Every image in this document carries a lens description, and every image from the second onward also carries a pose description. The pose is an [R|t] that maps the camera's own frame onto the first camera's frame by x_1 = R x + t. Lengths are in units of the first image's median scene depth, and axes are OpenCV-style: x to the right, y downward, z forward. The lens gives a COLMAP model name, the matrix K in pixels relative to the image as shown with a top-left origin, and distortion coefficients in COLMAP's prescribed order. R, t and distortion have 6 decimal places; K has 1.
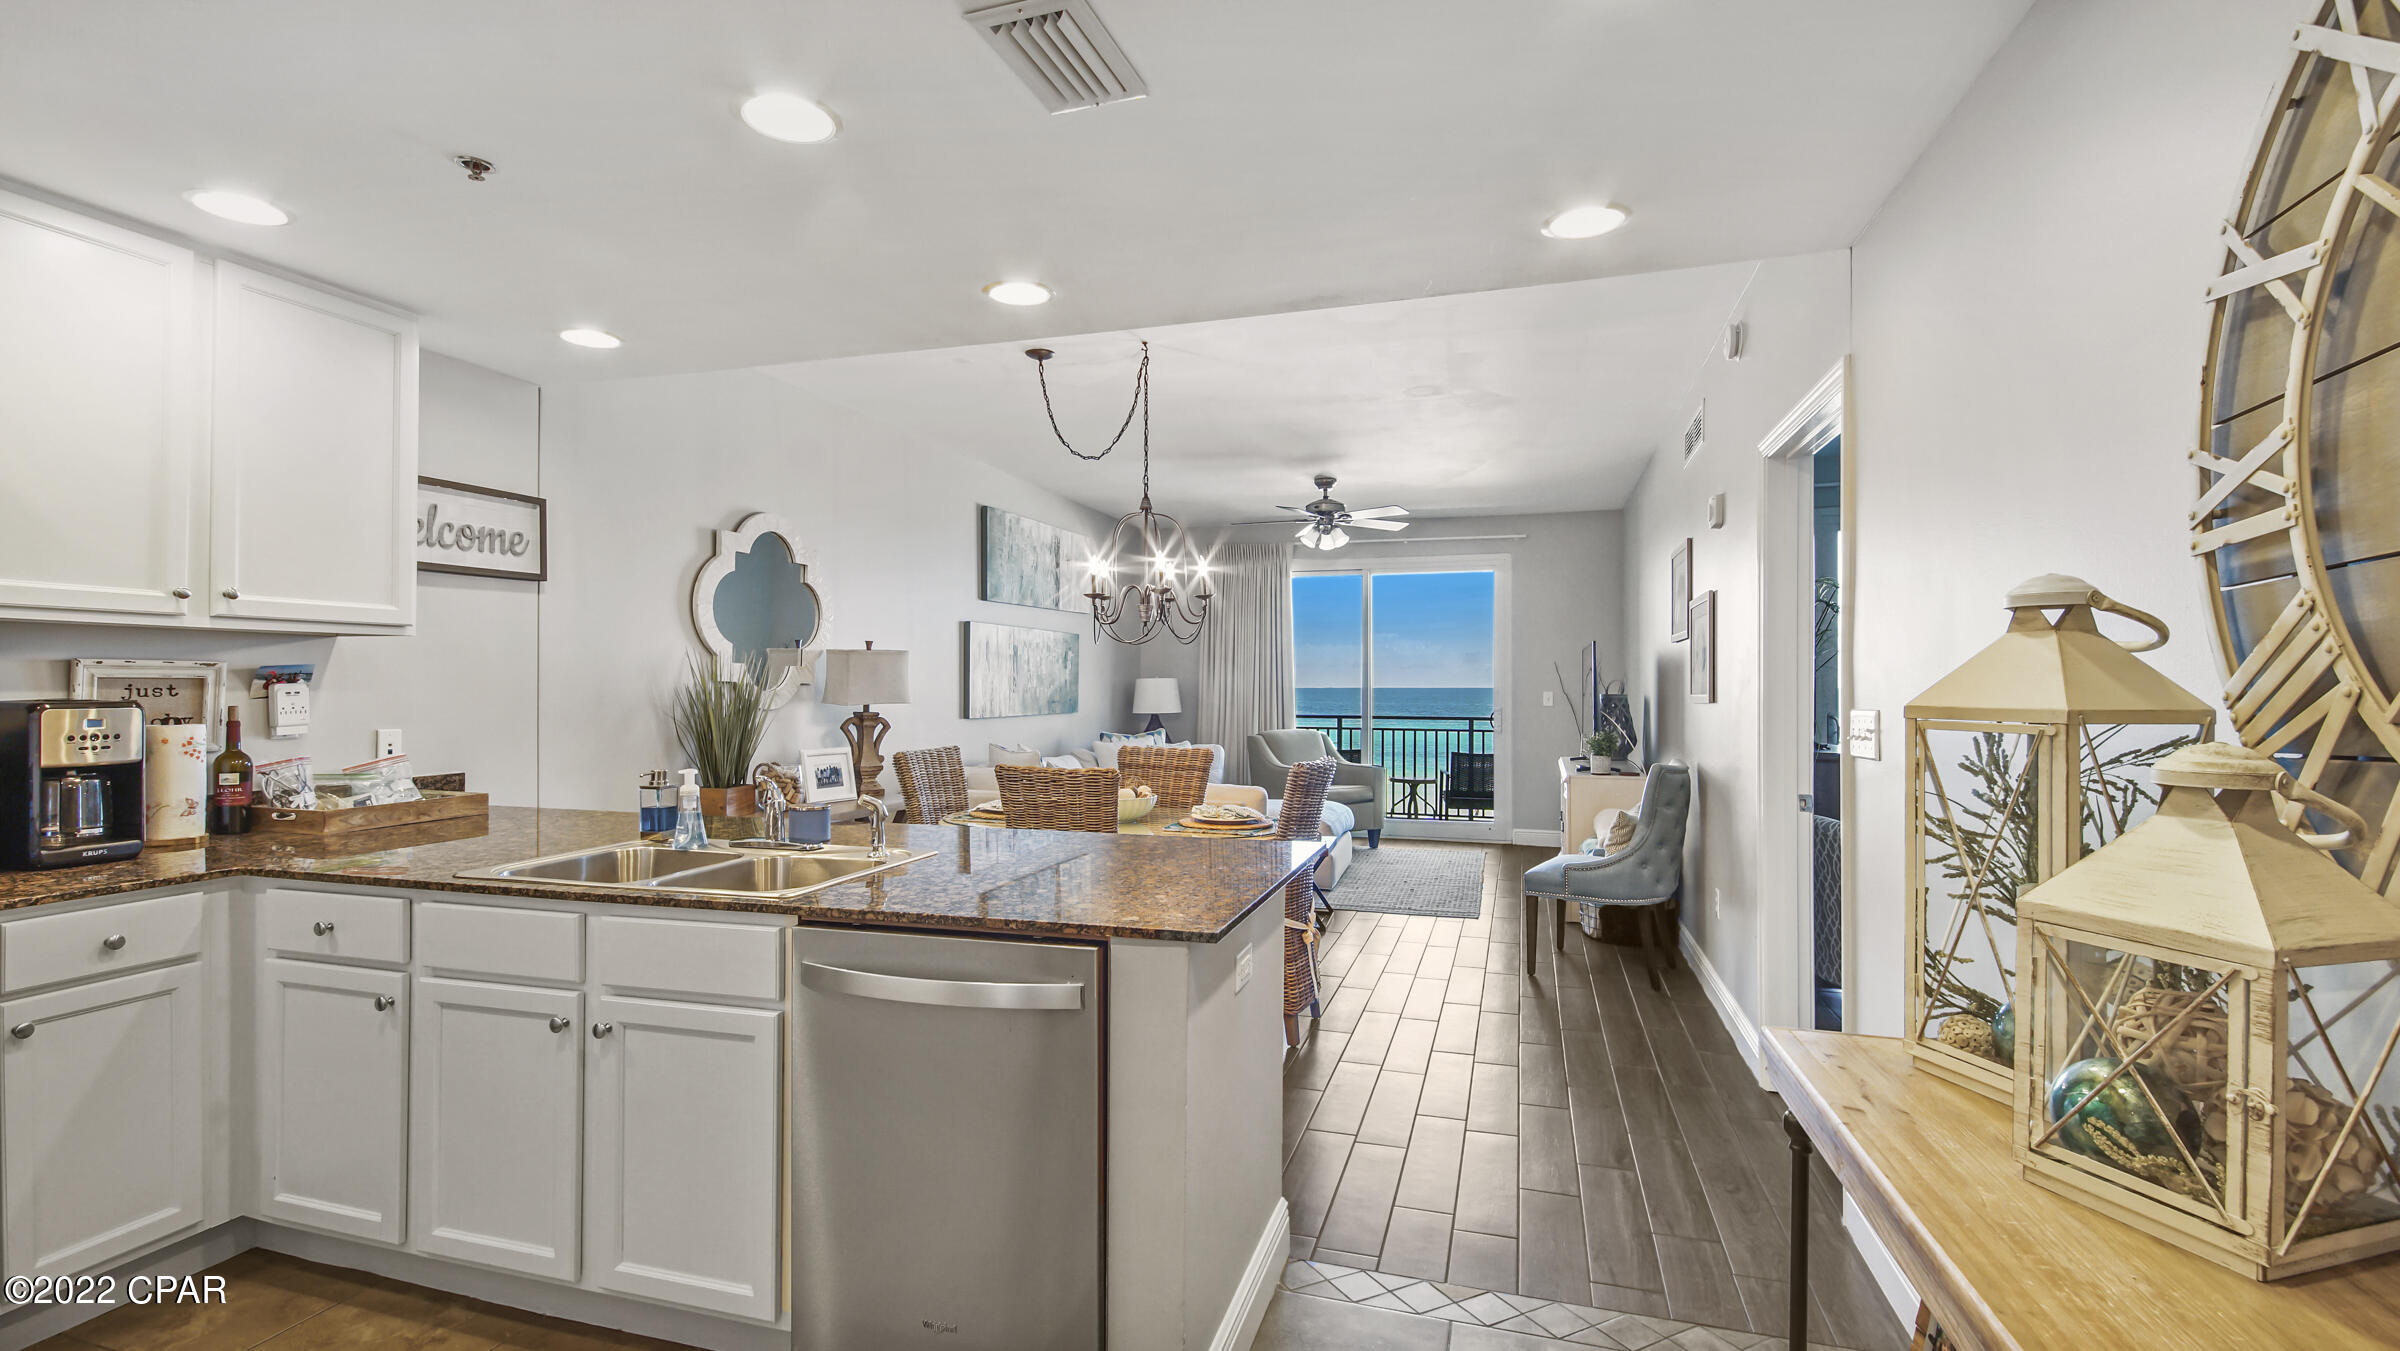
lens RADIAL K [[1041.3, 0, 1187.7], [0, 1041.3, 699.3], [0, 0, 1]] dist [0.026805, -0.017676]
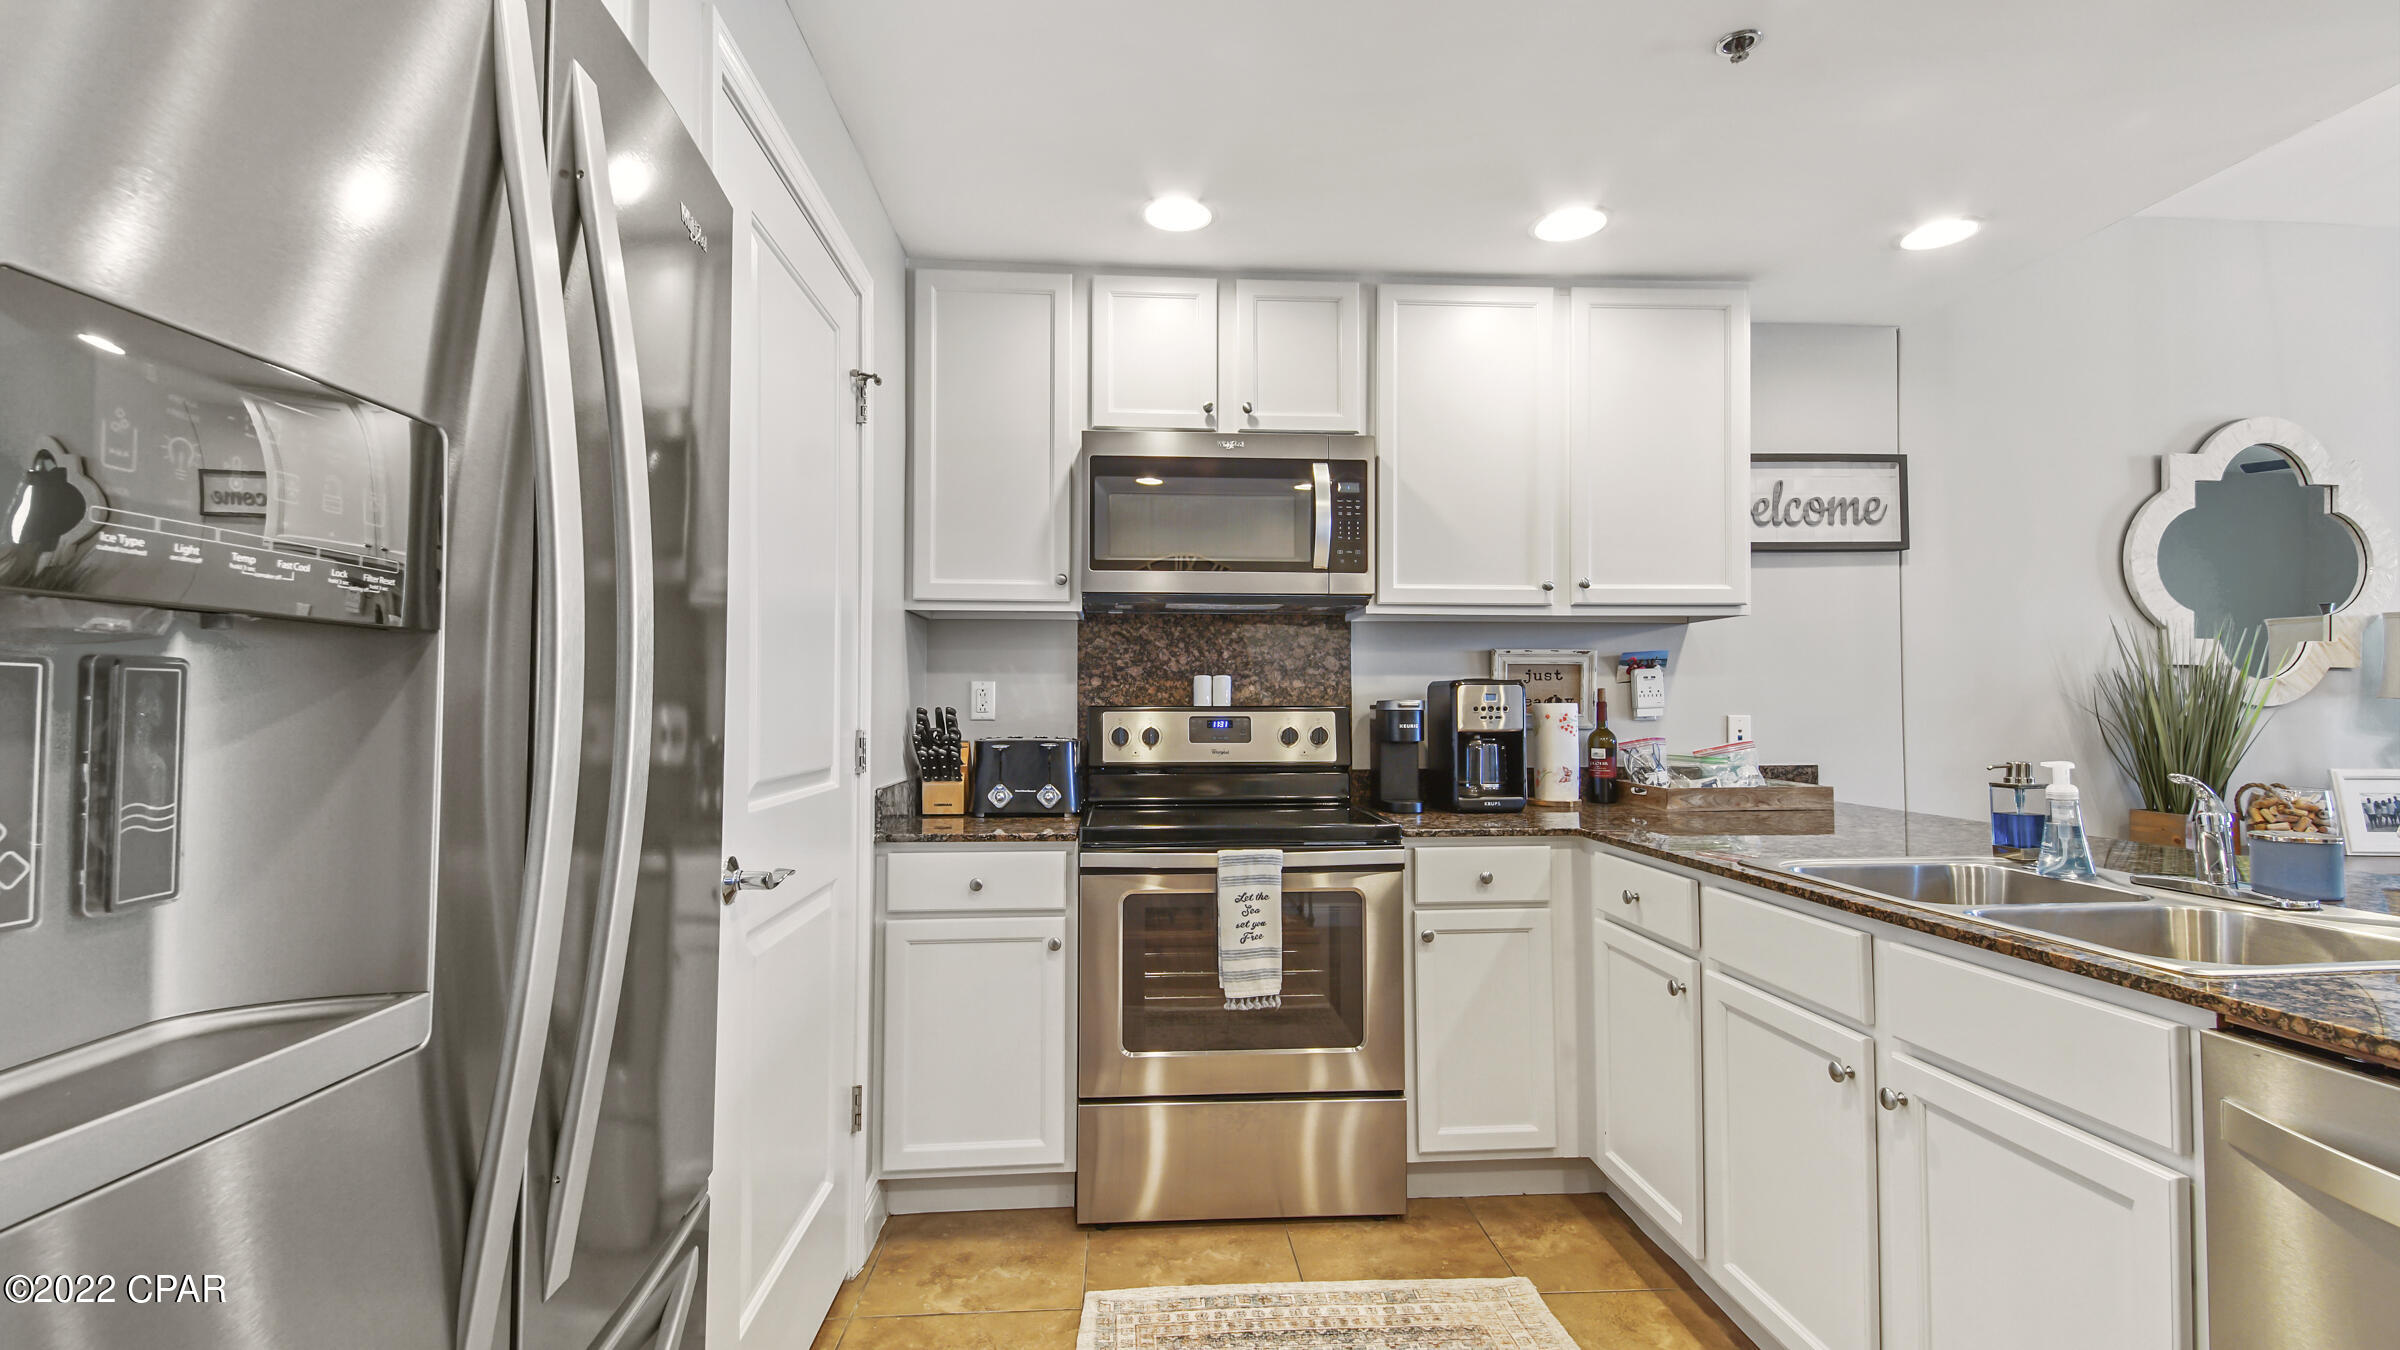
lens RADIAL K [[1041.3, 0, 1173.0], [0, 1041.3, 674.8], [0, 0, 1]] dist [0.026805, -0.017676]
pose [[0.350630, -0.028753, -0.936073, -0.027825], [-0.010870, 0.999336, -0.034767, 0.034856], [0.936451, 0.022366, 0.350085, 0.183347]]
